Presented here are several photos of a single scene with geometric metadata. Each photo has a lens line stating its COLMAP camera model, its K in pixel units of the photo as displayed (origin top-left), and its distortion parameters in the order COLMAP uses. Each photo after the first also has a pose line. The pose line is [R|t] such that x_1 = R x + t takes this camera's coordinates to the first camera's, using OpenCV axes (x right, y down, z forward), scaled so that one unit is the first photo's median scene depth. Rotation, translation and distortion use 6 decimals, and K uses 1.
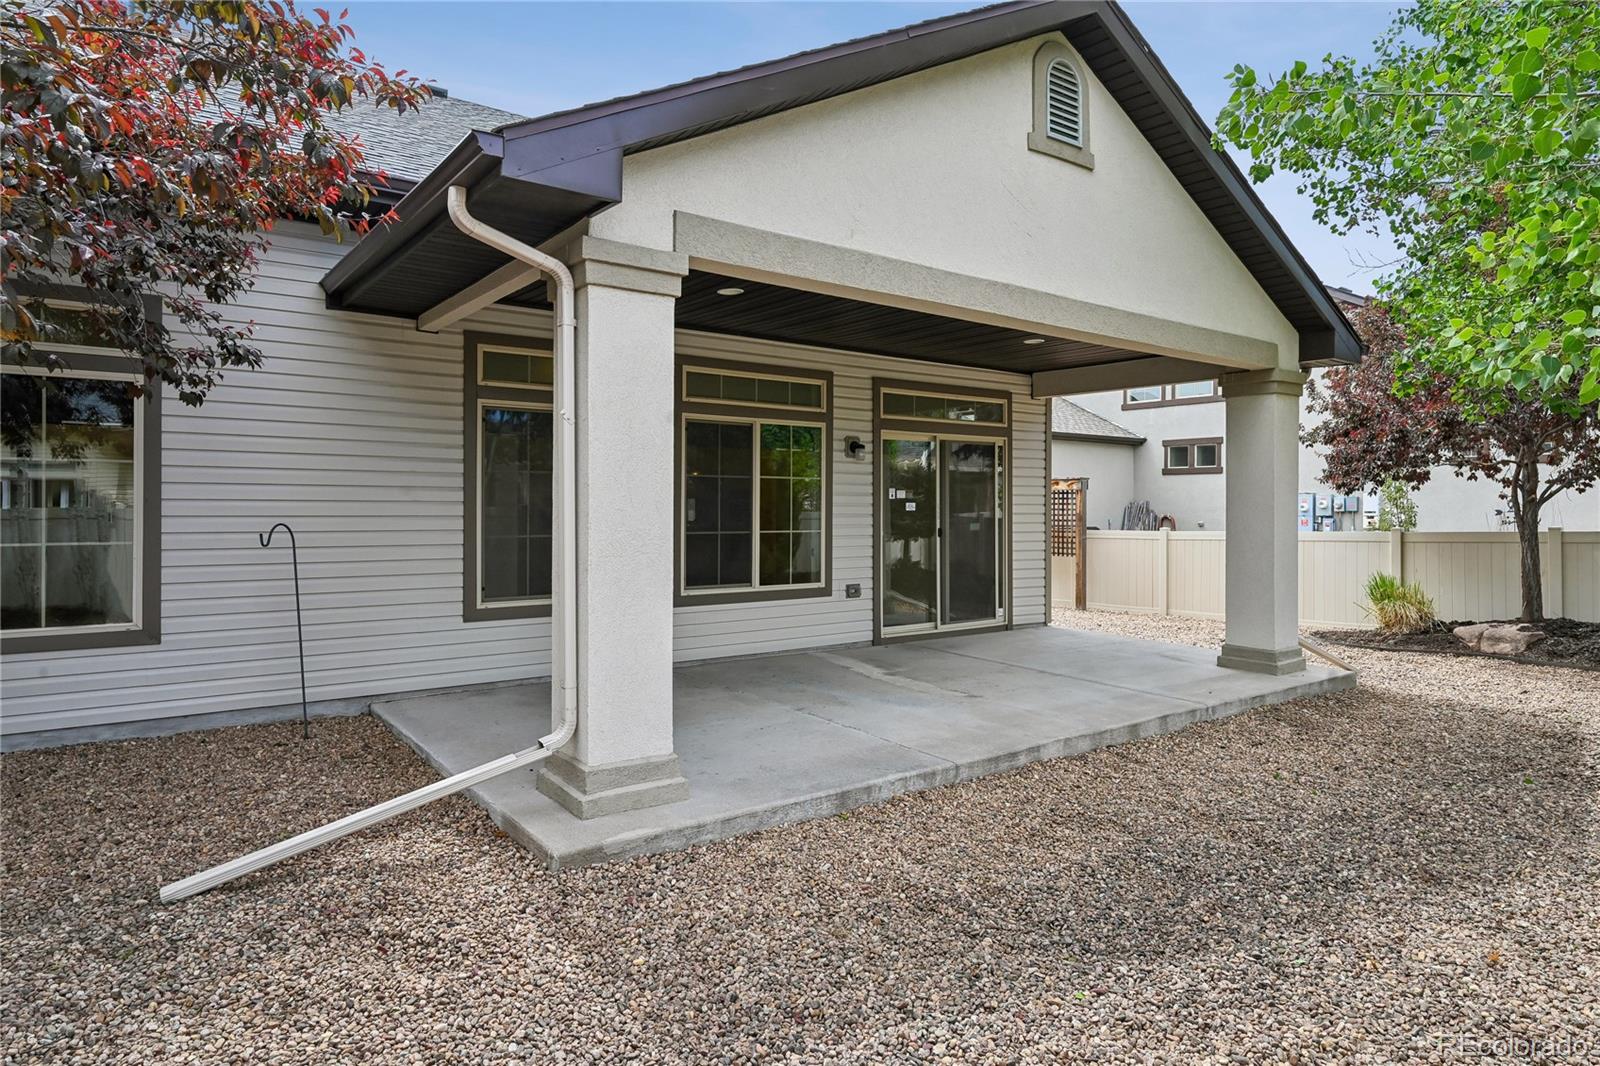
lens RADIAL K [[701.2, 0, 799.6], [0, 701.2, 520.1], [0, 0, 1]] dist [-0.000968, 0.000015]
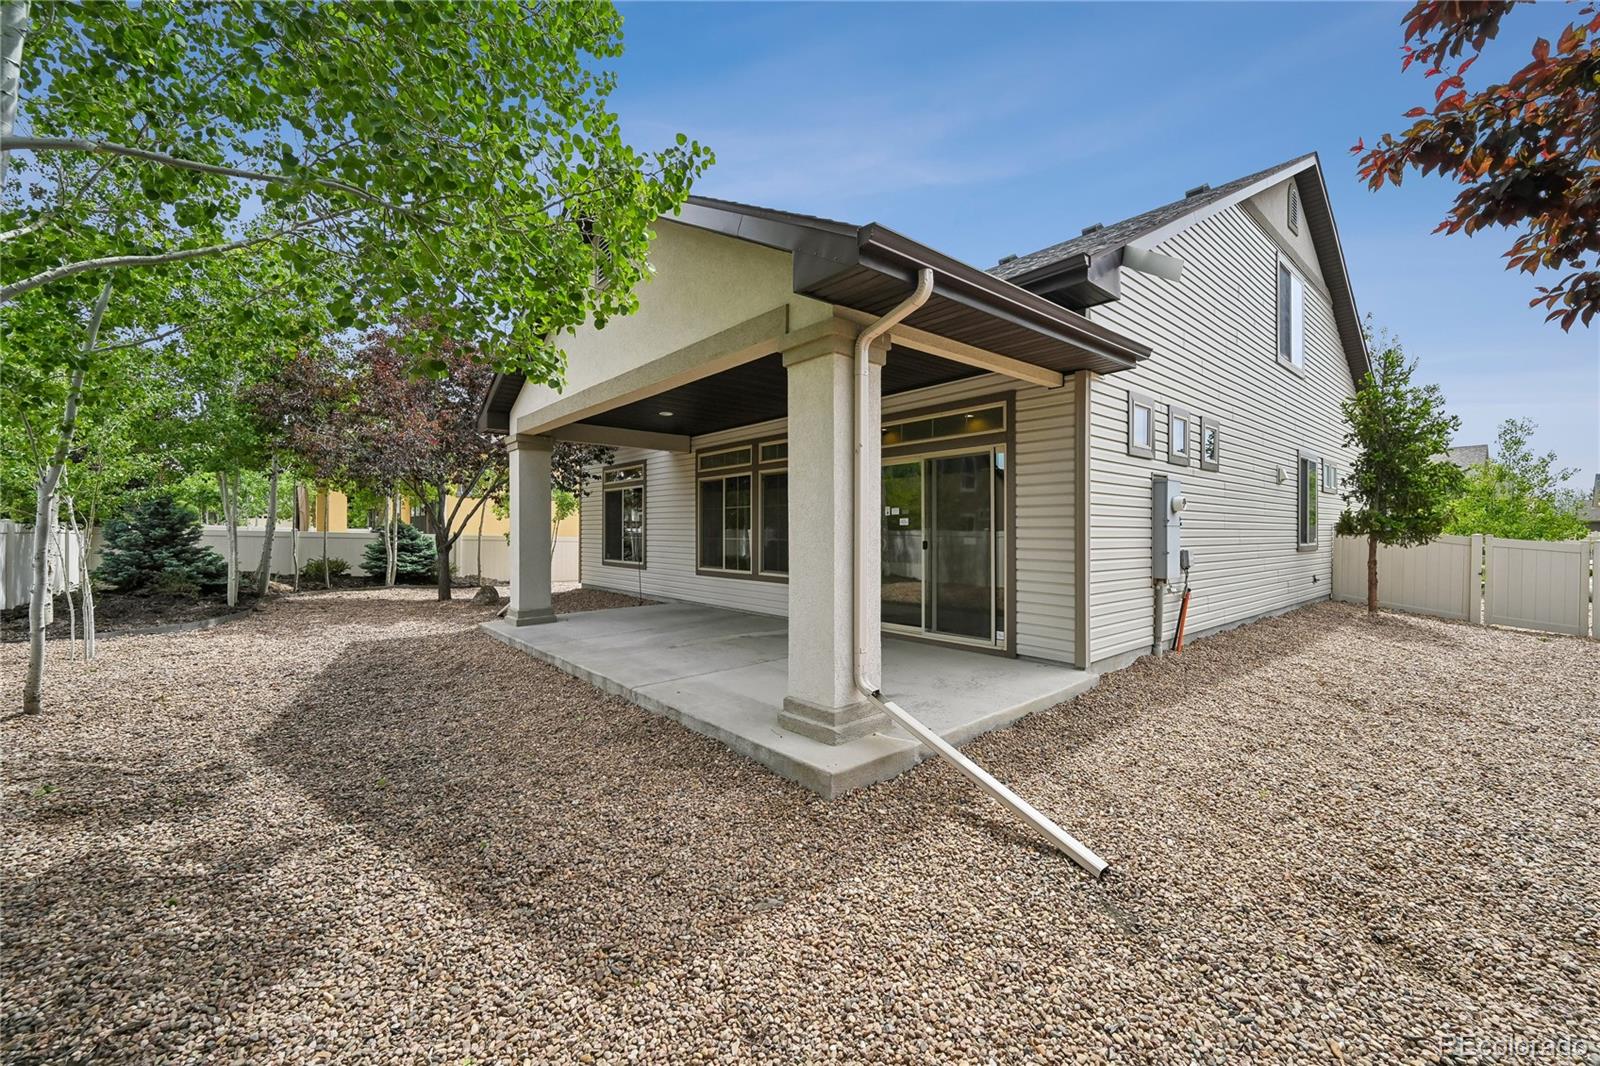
lens RADIAL K [[636.7, 0, 801.5], [0, 636.7, 531.7], [0, 0, 1]] dist [-0.001631, 0.000866]
pose [[0.195406, 0.007097, -0.980697, 1.282817], [-0.003051, 0.999973, 0.006629, -0.010227], [0.980718, 0.001697, 0.195422, 0.715189]]
